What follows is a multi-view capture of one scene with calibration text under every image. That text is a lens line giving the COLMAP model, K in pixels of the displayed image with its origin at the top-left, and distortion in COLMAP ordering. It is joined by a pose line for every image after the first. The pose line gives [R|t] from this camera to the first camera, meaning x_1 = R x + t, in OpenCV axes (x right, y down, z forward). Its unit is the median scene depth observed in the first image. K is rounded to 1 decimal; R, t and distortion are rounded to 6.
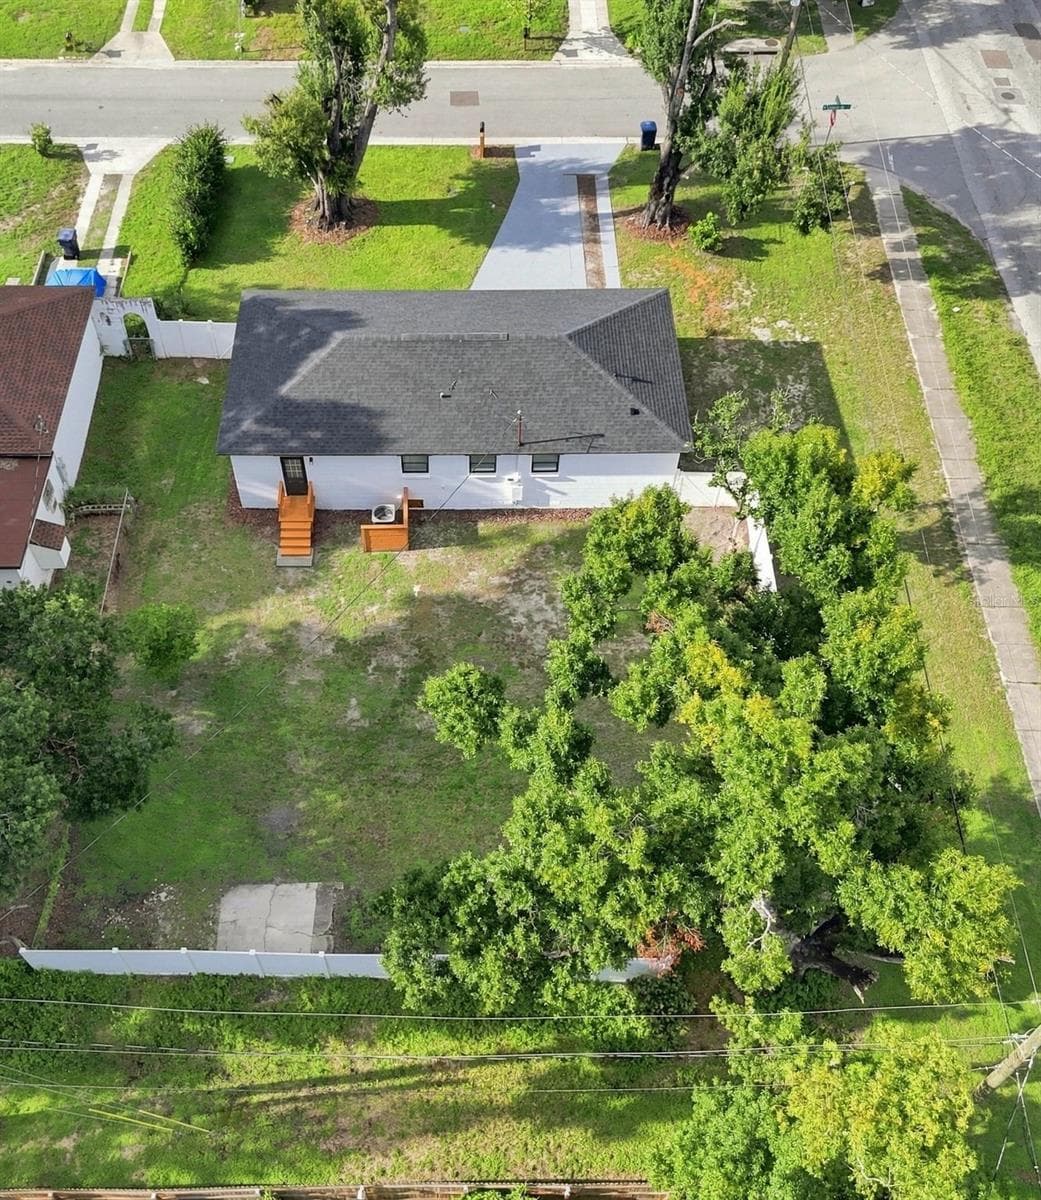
lens RADIAL K [[1168.2, 0, 520.5], [0, 1168.2, 600.0], [0, 0, 1]] dist [-0.009032, -0.004102]
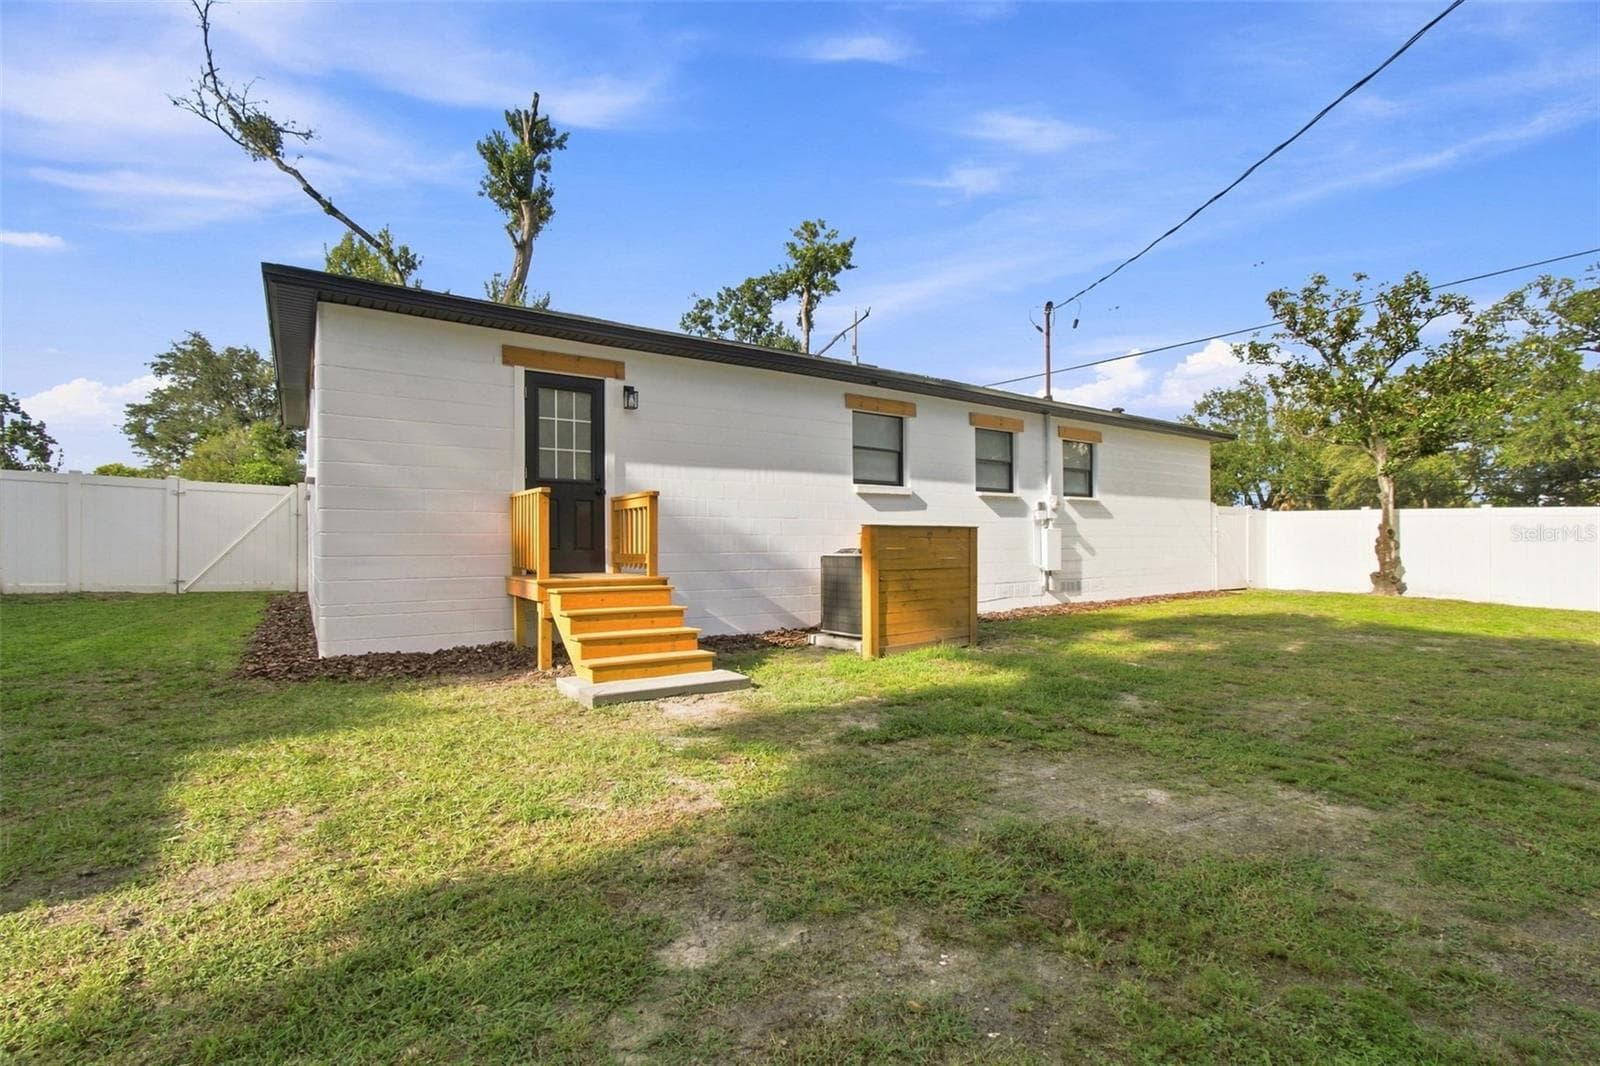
lens RADIAL K [[718.8, 0, 794.2], [0, 718.8, 544.1], [0, 0, 1]] dist [-0.001182, -0.000561]
pose [[0.830629, -0.019342, 0.556491, -0.256043], [0.460154, 0.586608, -0.666445, 0.051213], [-0.313551, 0.809640, 0.496154, 0.947473]]
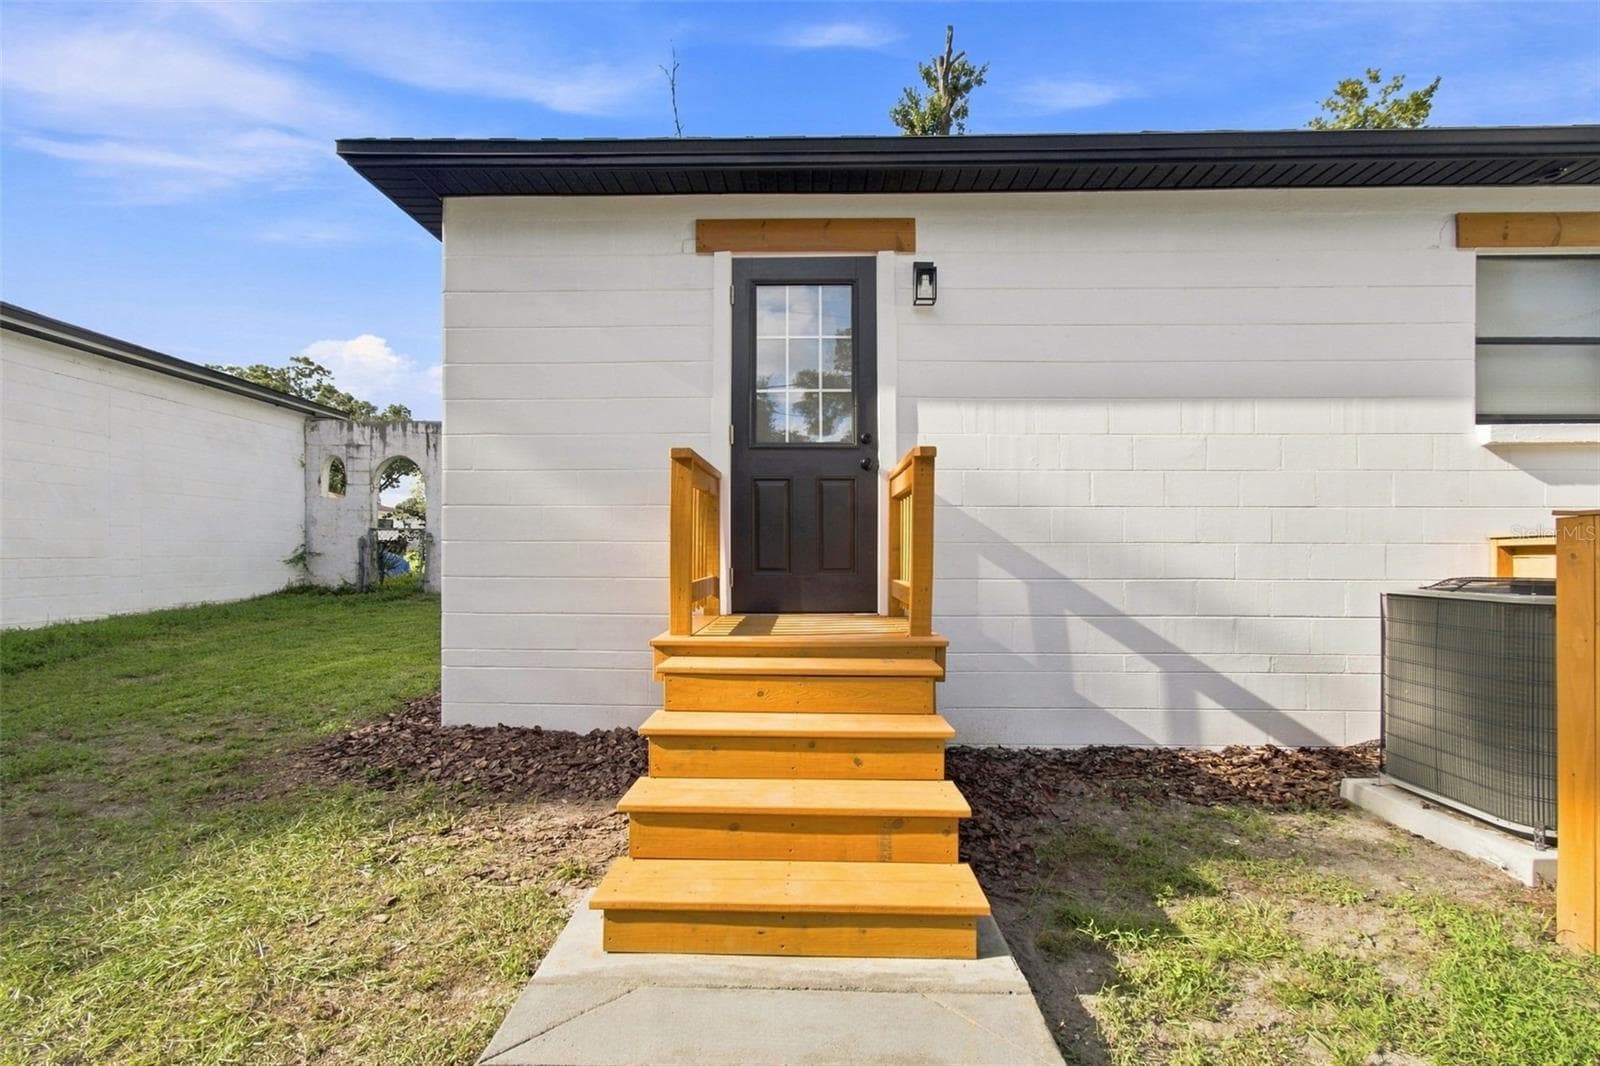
lens RADIAL K [[713.7, 0, 804.7], [0, 713.7, 554.6], [0, 0, 1]] dist [0.015943, 0.000040]
pose [[0.999495, -0.015440, -0.027769, -0.198620], [-0.013184, 0.593640, -0.804623, -0.016497], [0.028908, 0.804582, 0.593137, 0.995972]]
